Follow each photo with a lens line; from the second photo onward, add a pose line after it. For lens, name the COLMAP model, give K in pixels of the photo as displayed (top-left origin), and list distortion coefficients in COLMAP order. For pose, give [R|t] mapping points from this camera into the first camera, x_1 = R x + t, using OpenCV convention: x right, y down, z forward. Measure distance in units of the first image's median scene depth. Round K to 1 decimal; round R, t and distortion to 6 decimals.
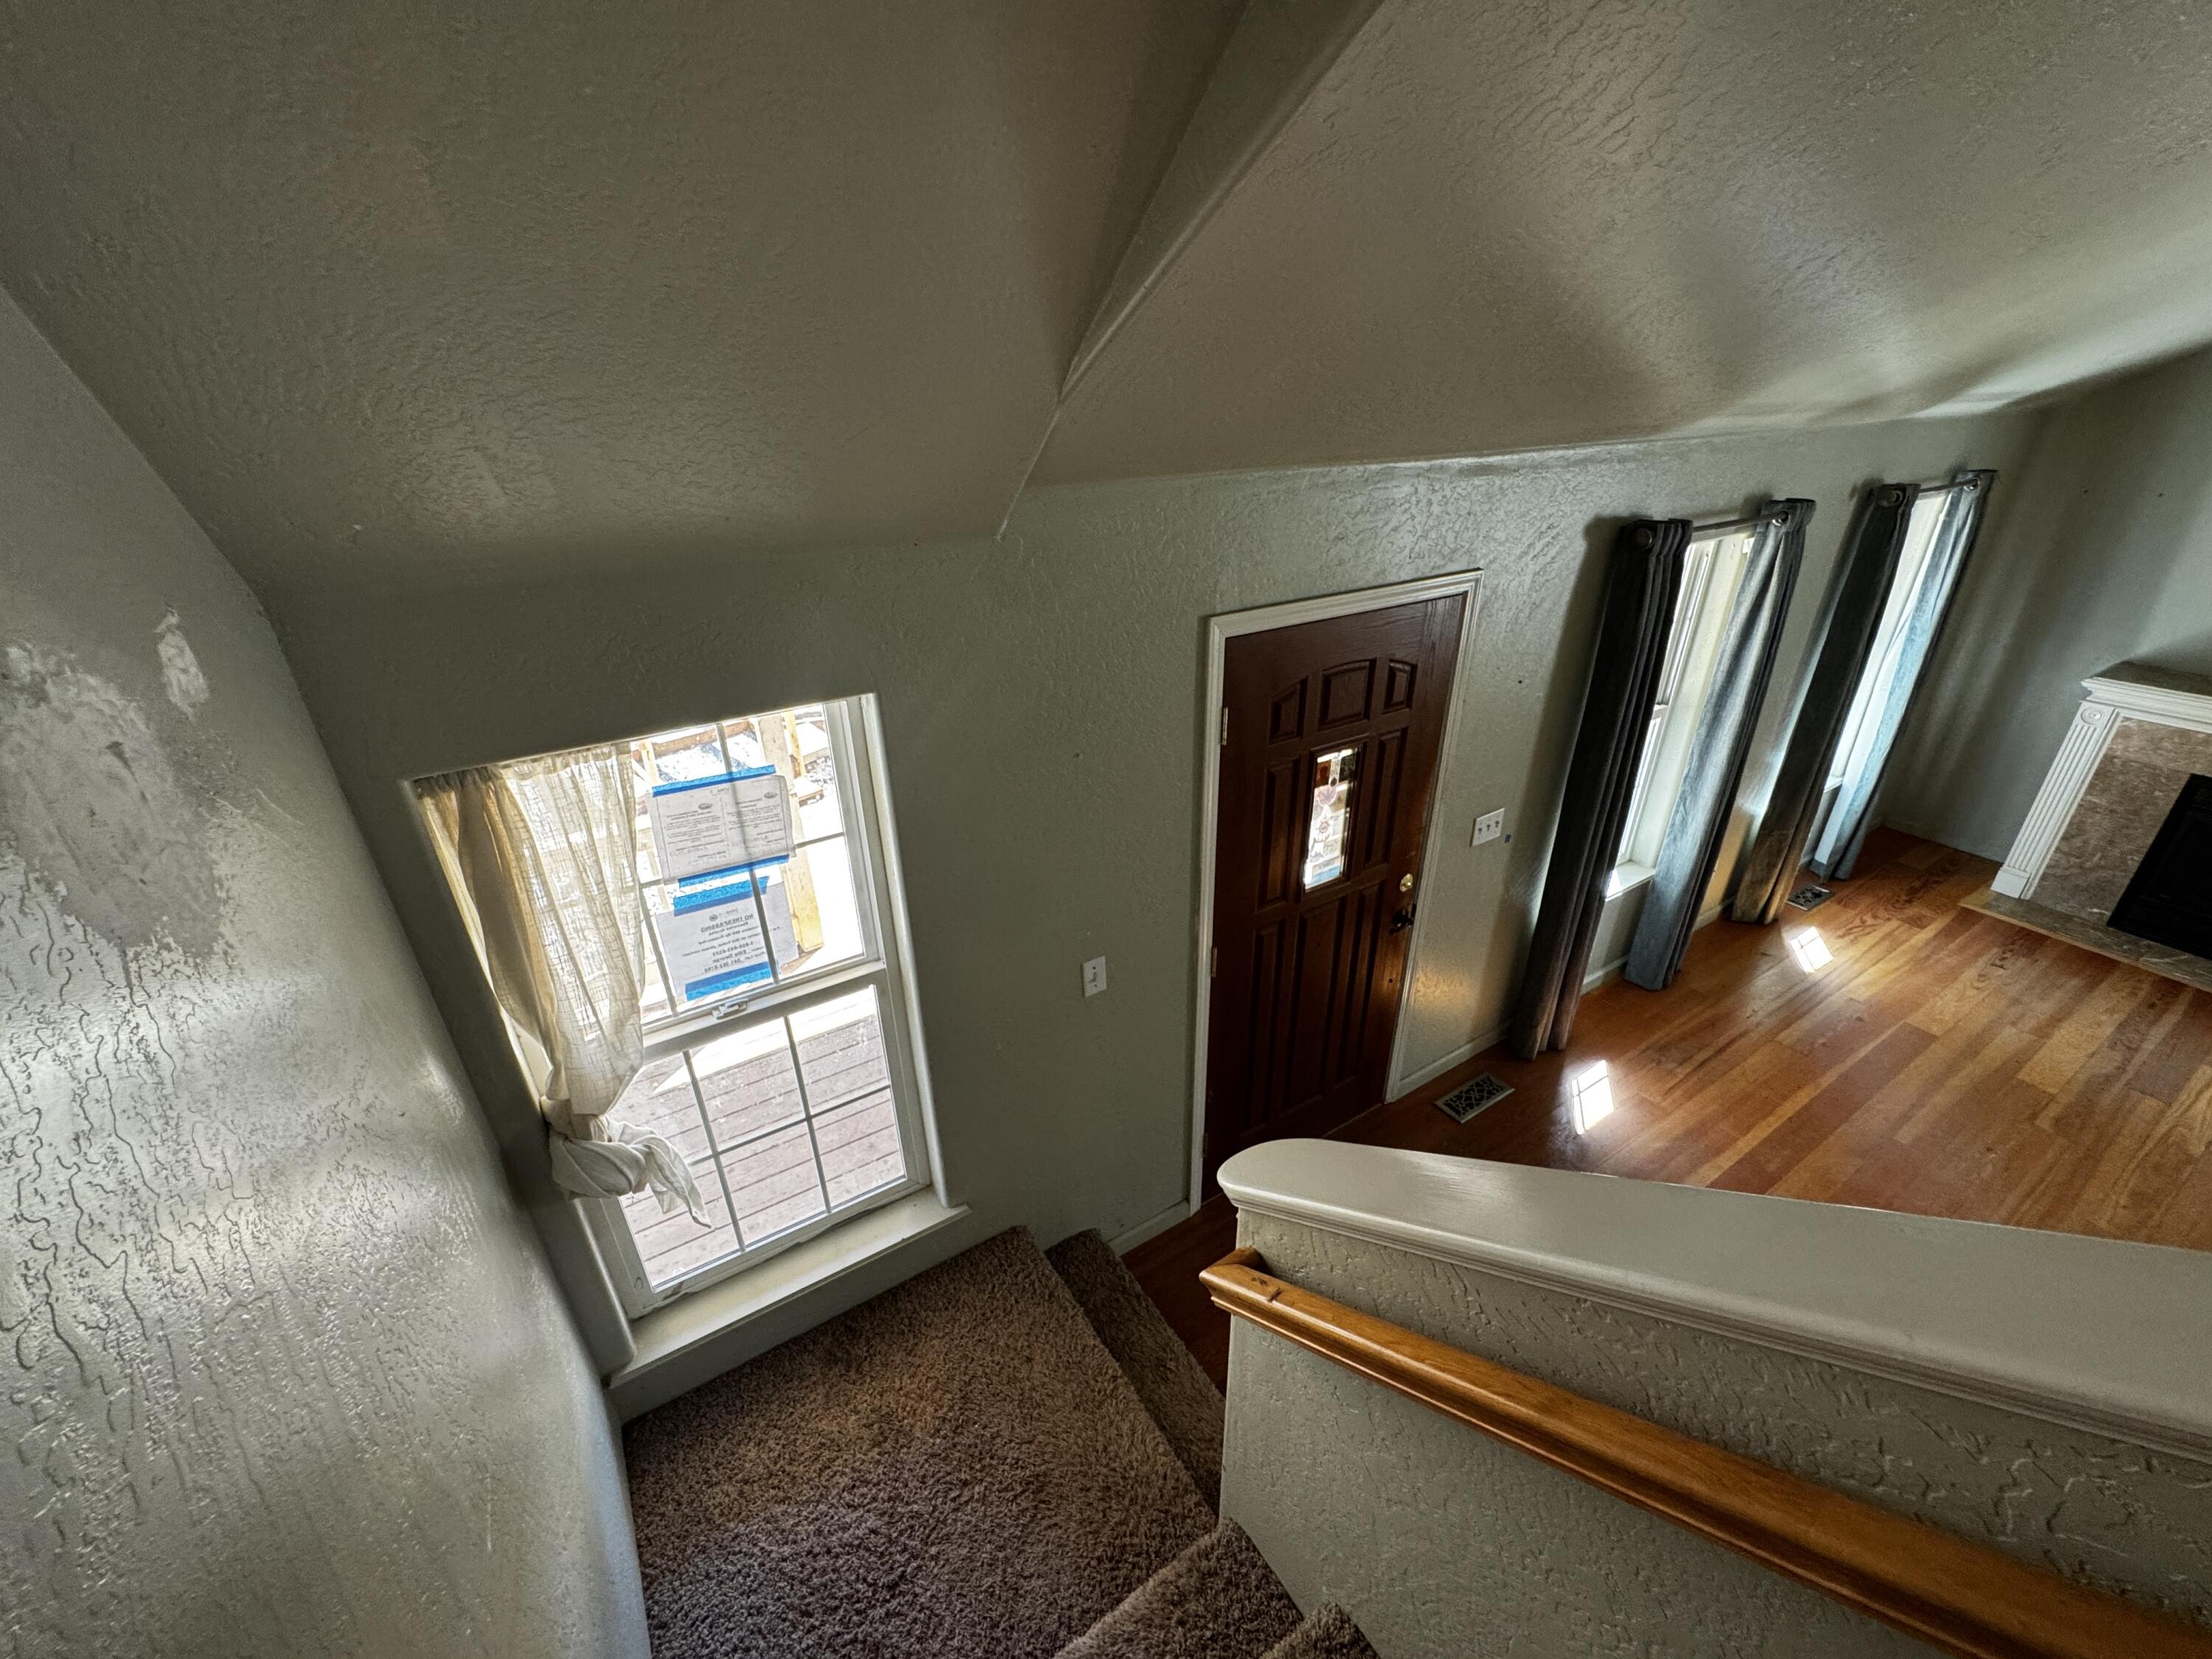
lens RADIAL K [[888.8, 0, 1109.9], [0, 888.8, 832.3], [0, 0, 1]] dist [-0.004645, 0.000411]
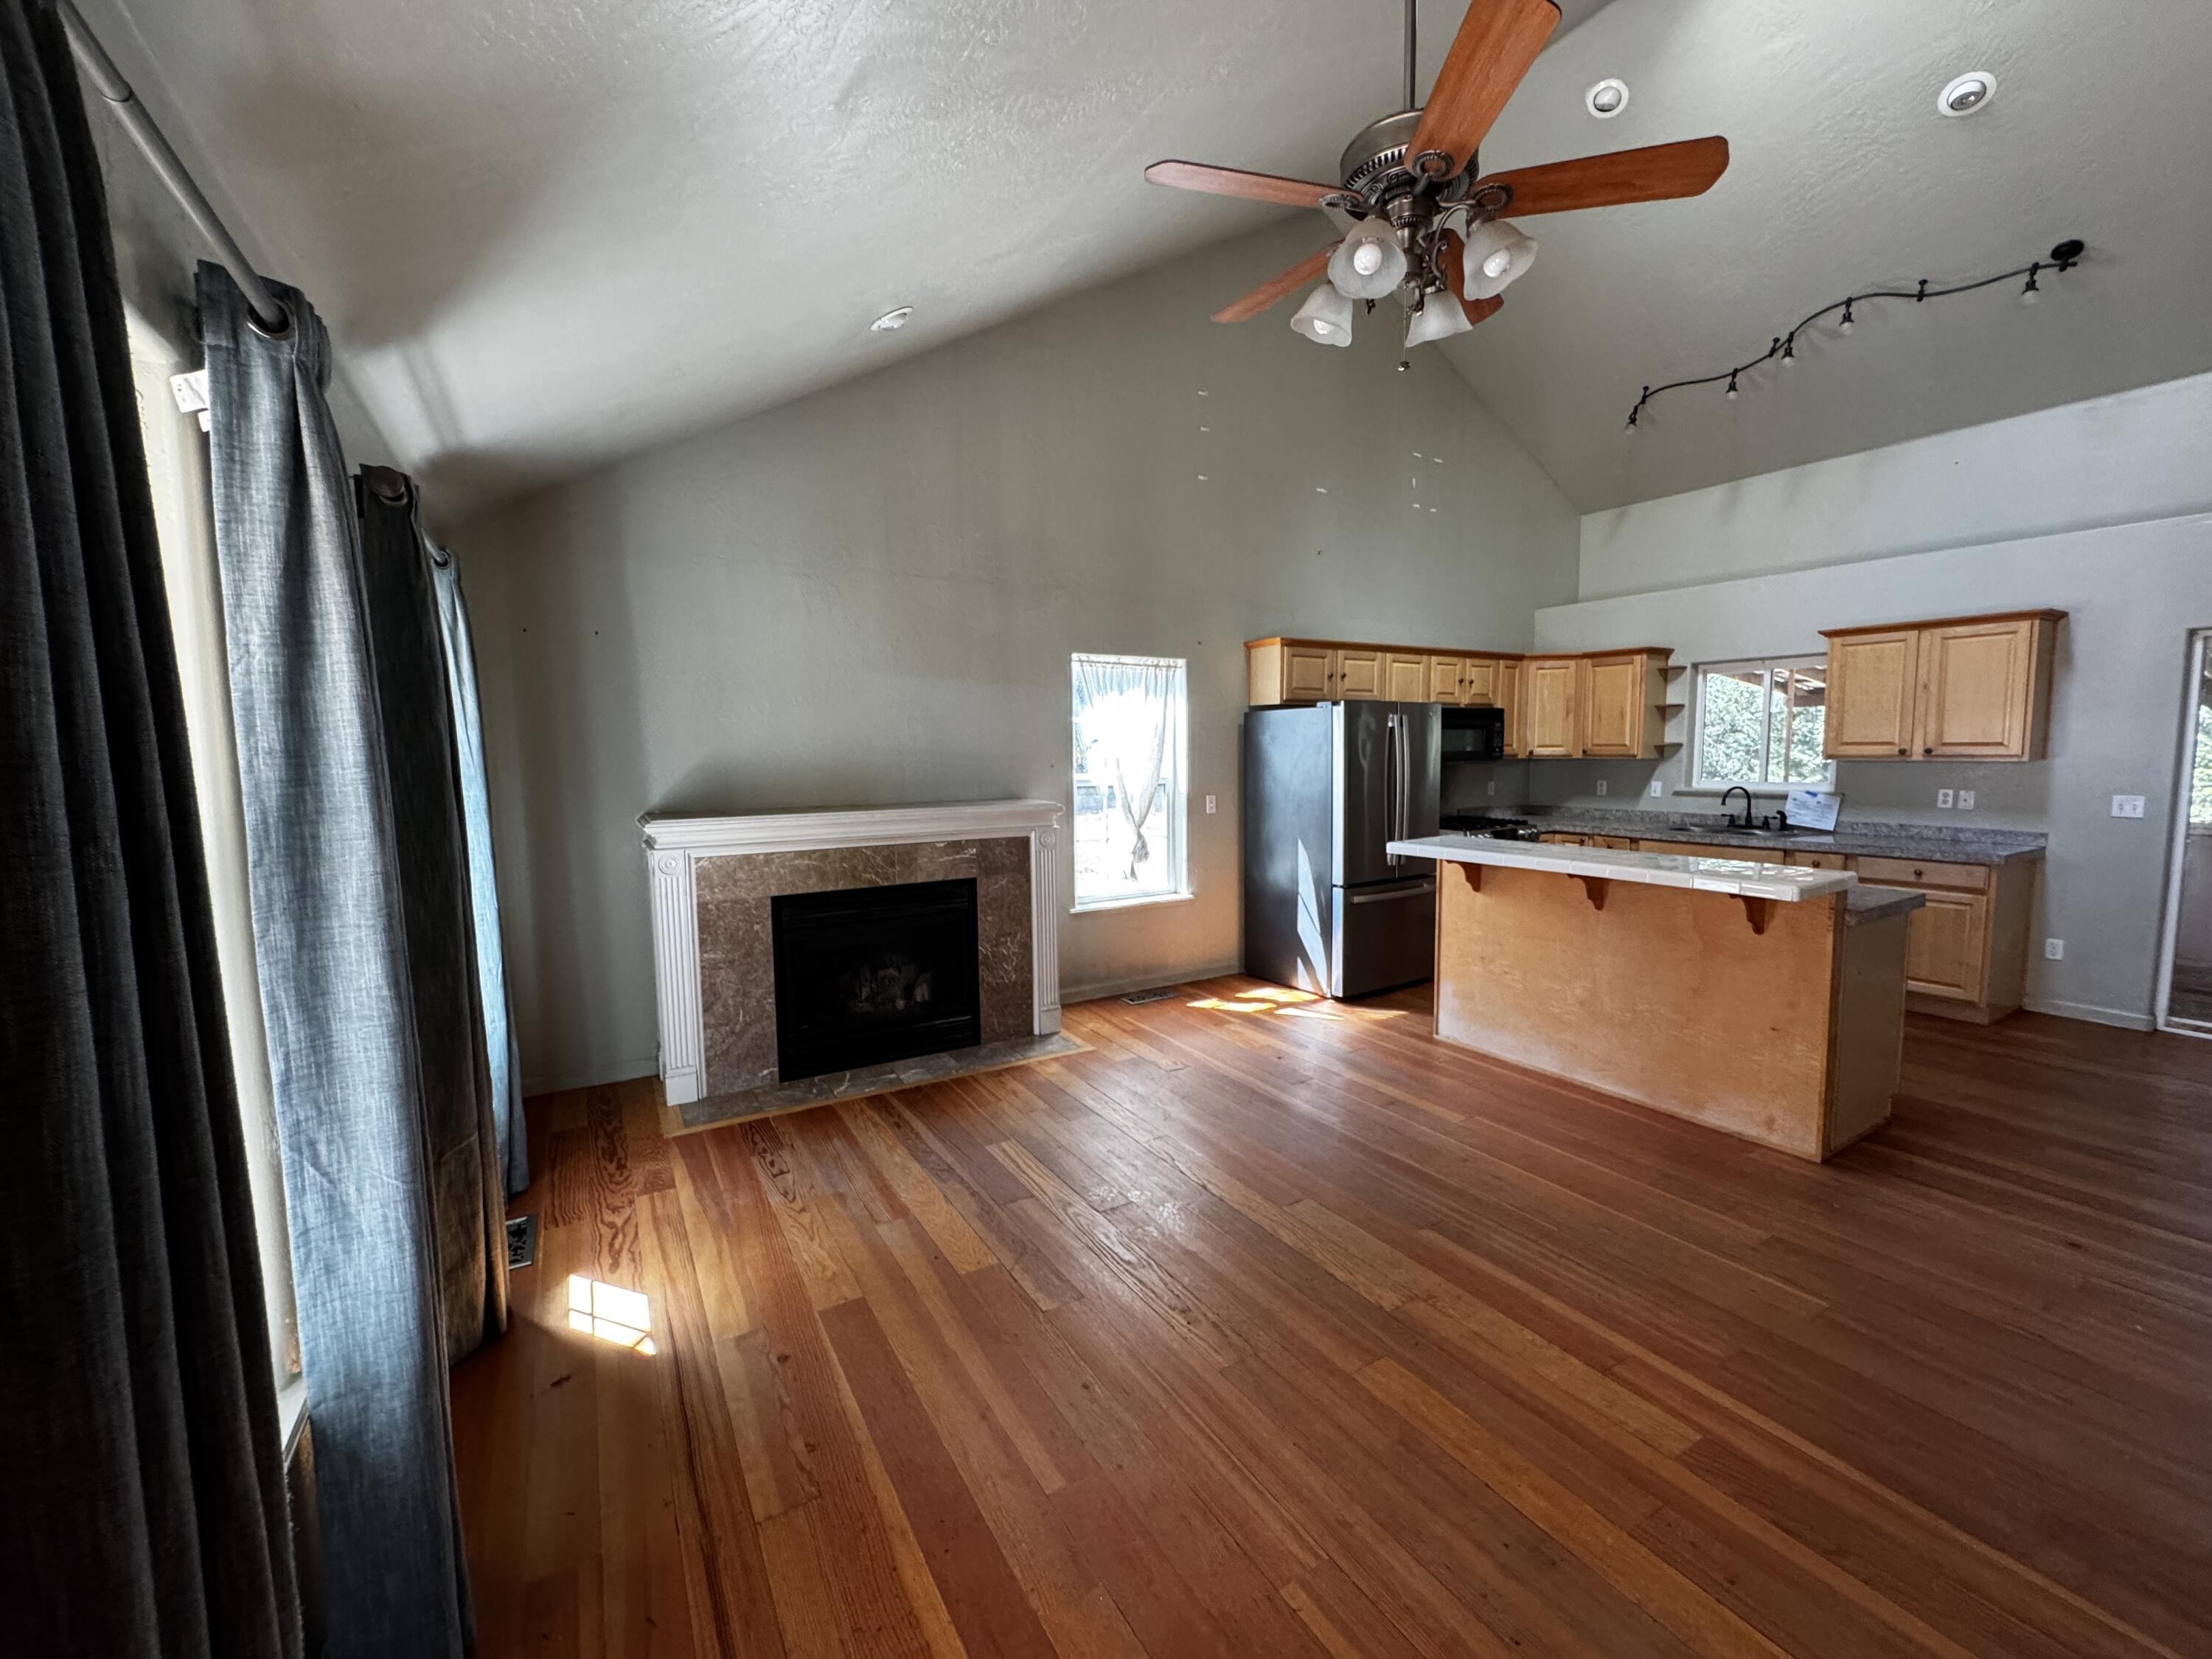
lens RADIAL K [[888.8, 0, 1106.5], [0, 888.8, 827.3], [0, 0, 1]] dist [-0.004645, 0.000411]
pose [[0.018919, -0.073017, 0.997151, 0.284971], [0.457439, 0.887457, 0.056306, -0.021288], [-0.889040, 0.455070, 0.050190, 0.572684]]
